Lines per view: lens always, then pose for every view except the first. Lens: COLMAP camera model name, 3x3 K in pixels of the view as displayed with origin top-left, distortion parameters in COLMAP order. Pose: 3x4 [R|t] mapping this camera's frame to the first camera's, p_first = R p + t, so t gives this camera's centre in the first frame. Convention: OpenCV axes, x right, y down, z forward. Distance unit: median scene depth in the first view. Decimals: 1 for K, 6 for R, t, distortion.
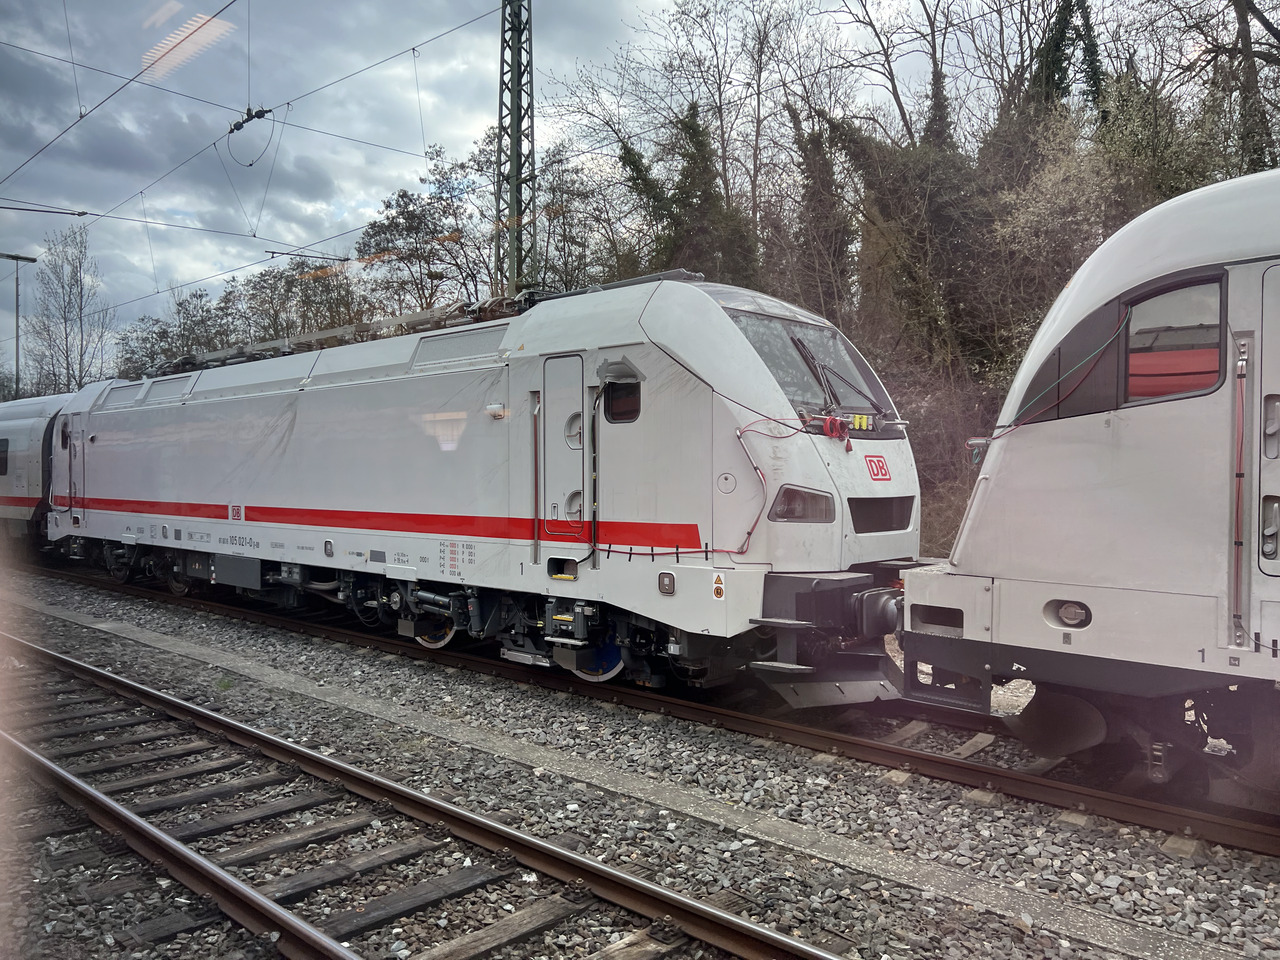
lens RADIAL K [[968.9, 0, 638.4], [0, 968.9, 476.5], [0, 0, 1]] dist [0.065269, -0.069020]
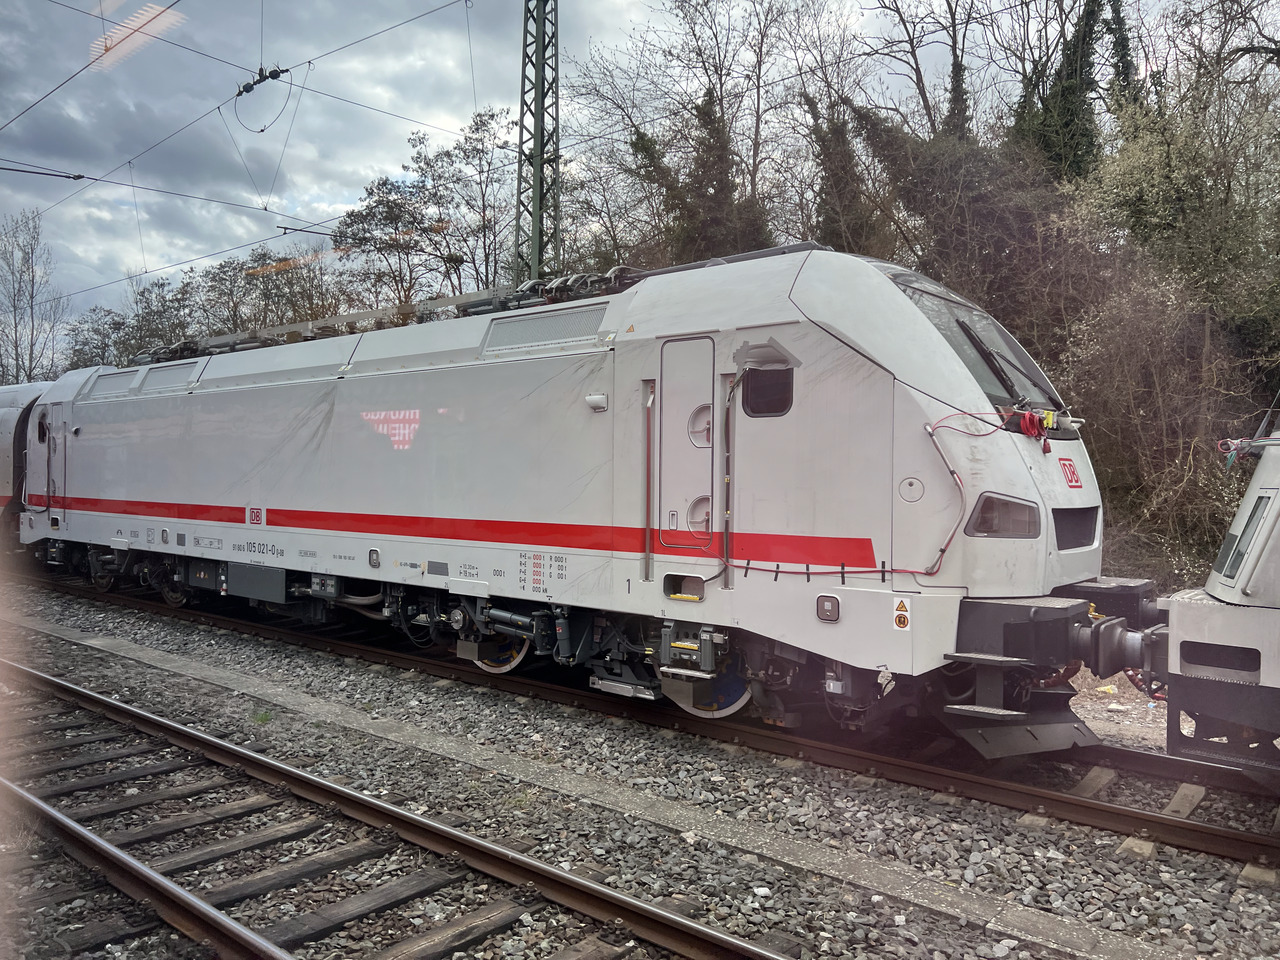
lens RADIAL K [[968.9, 0, 639.6], [0, 968.9, 472.8], [0, 0, 1]] dist [0.065269, -0.069020]
pose [[0.998866, 0.009845, 0.046585, -0.152226], [-0.009603, 0.999939, -0.005434, -0.000857], [-0.046635, 0.004980, 0.998900, 0.142934]]
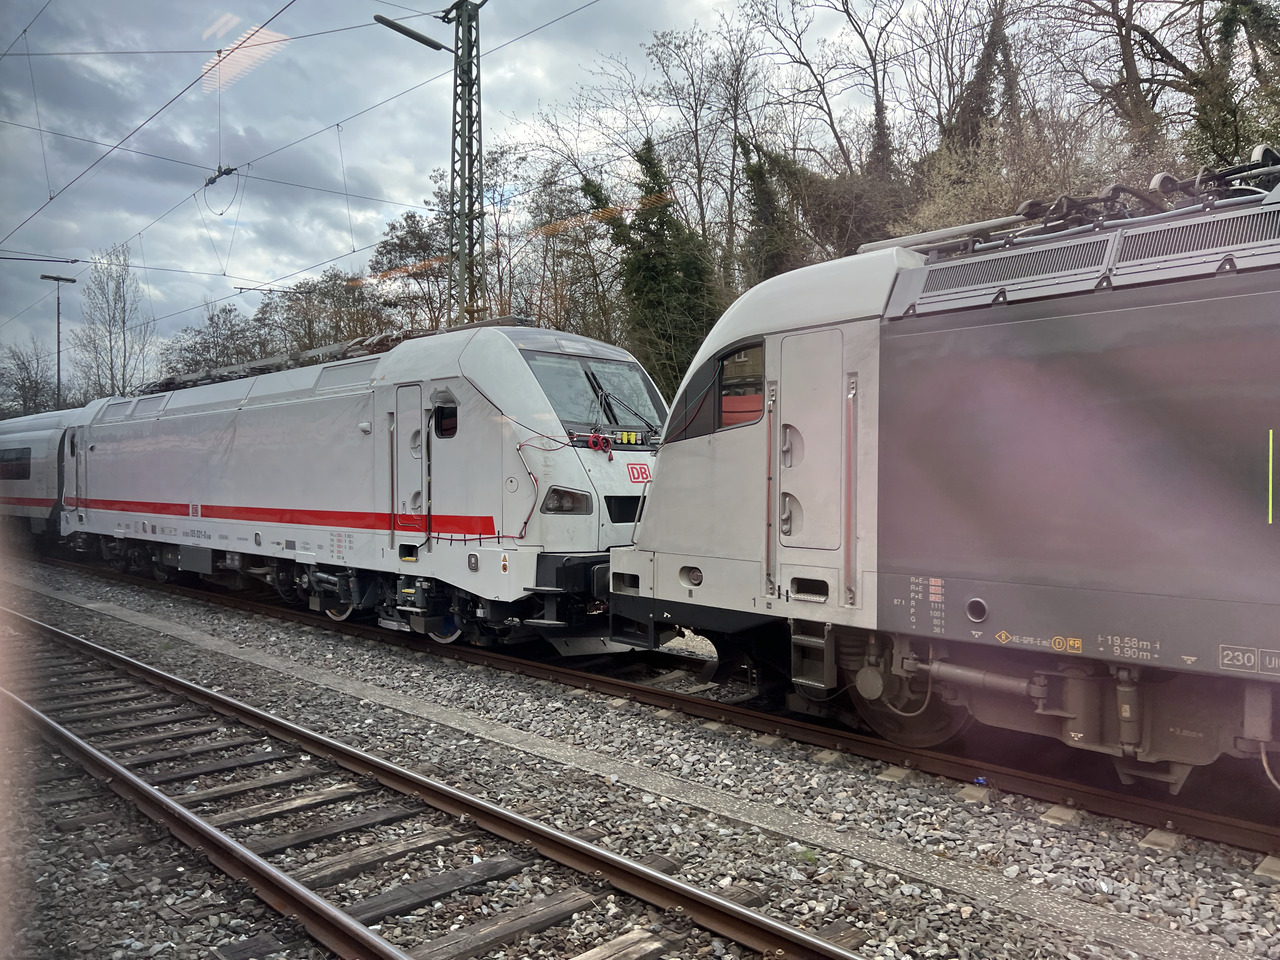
lens RADIAL K [[968.9, 0, 637.1], [0, 968.9, 478.0], [0, 0, 1]] dist [0.065269, -0.069020]
pose [[0.998899, -0.001046, -0.046900, 0.271534], [0.000935, 0.999997, -0.002386, 0.000854], [0.046902, 0.002340, 0.998897, -0.255472]]
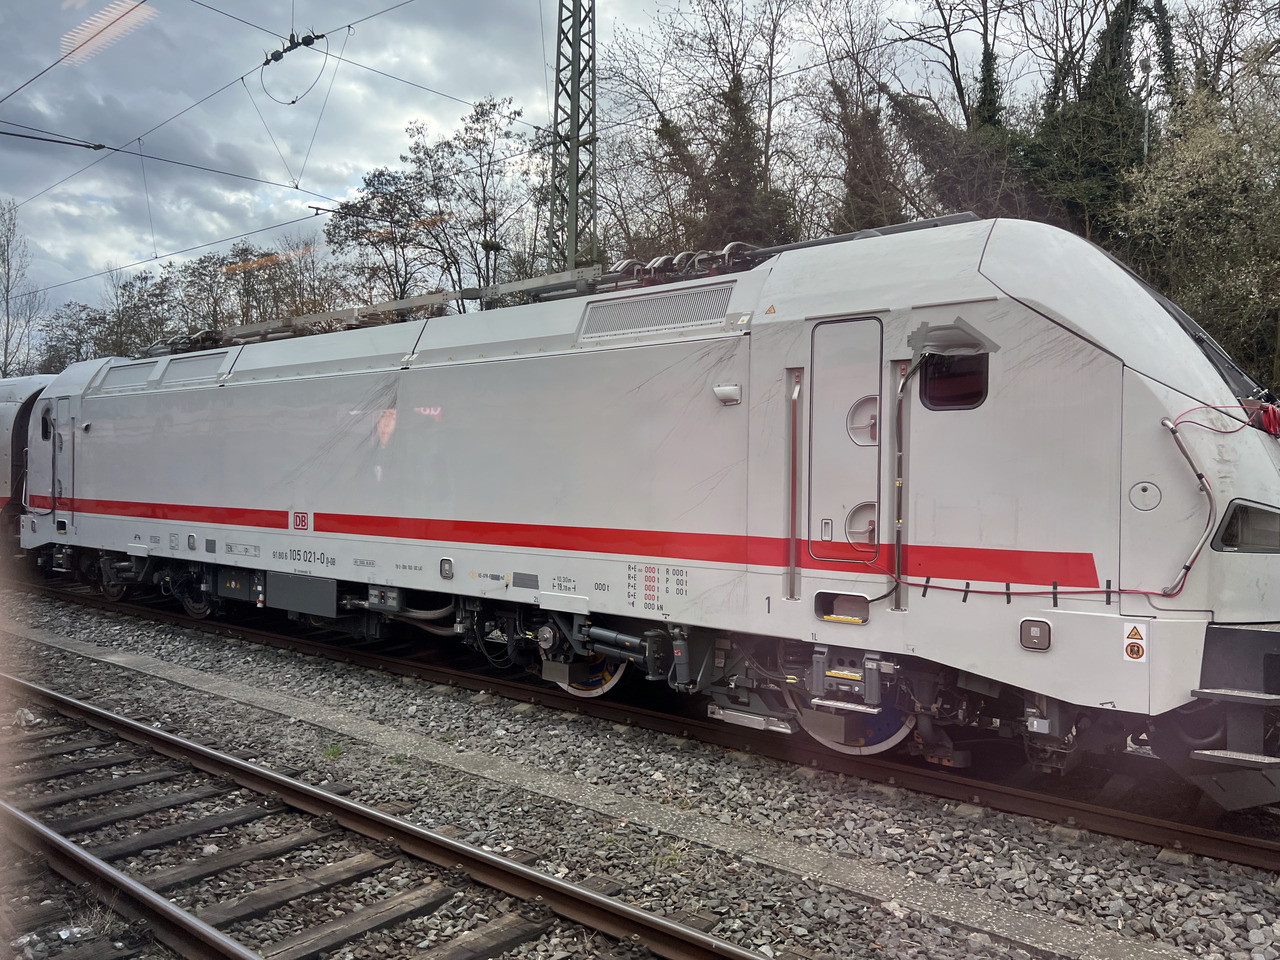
lens RADIAL K [[968.9, 0, 639.2], [0, 968.9, 475.2], [0, 0, 1]] dist [0.065269, -0.069020]
pose [[0.997409, 0.012195, 0.070901, -0.275763], [-0.011975, 0.999922, -0.003521, -0.001390], [-0.070938, 0.002663, 0.997477, 0.258735]]
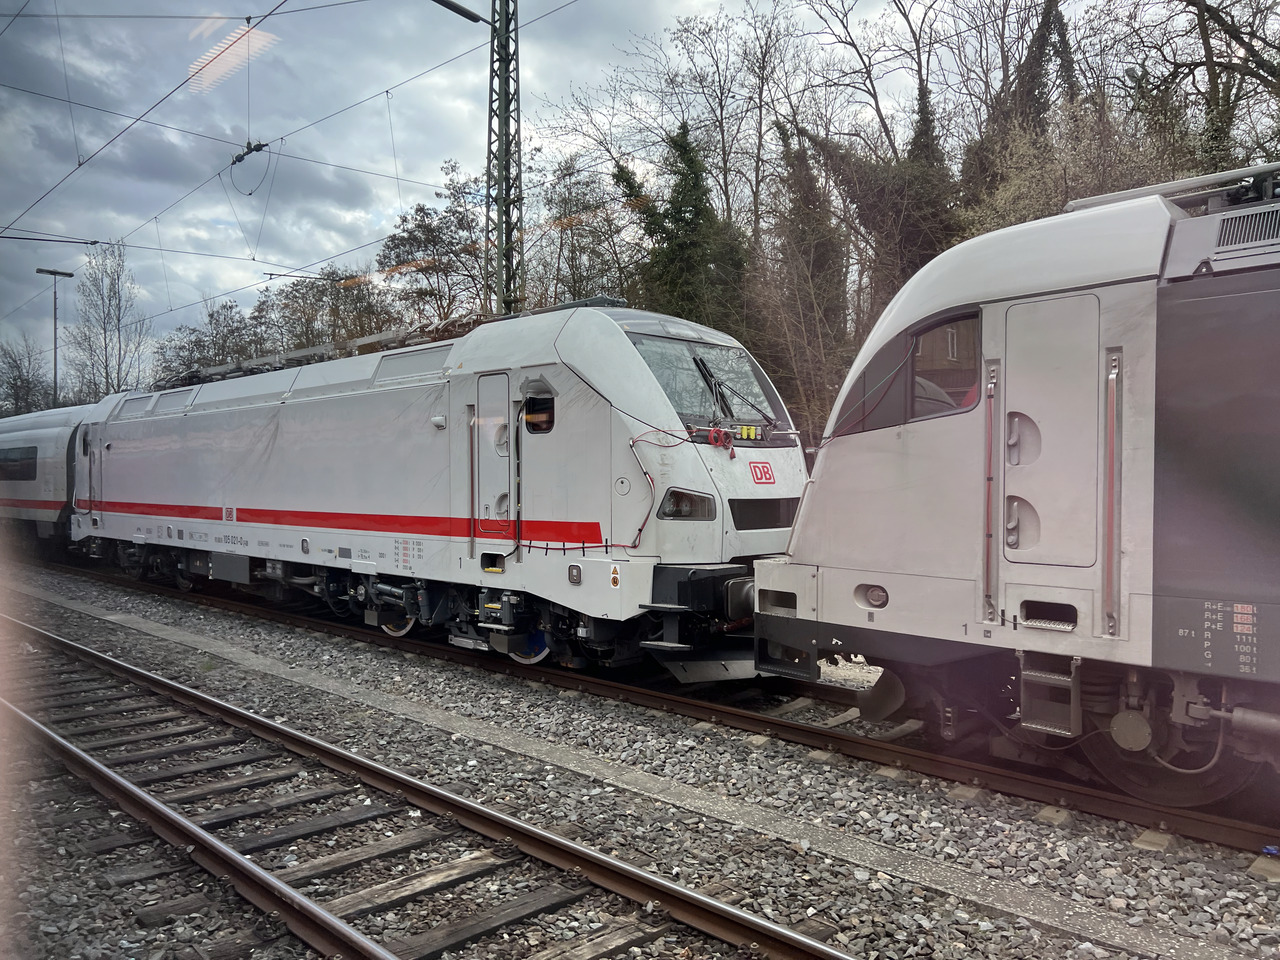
lens RADIAL K [[968.9, 0, 637.7], [0, 968.9, 478.8], [0, 0, 1]] dist [0.065269, -0.069020]
pose [[0.999344, -0.001478, -0.036197, 0.126517], [0.001400, 0.999997, -0.002185, 0.000487], [0.036200, 0.002133, 0.999342, -0.118654]]
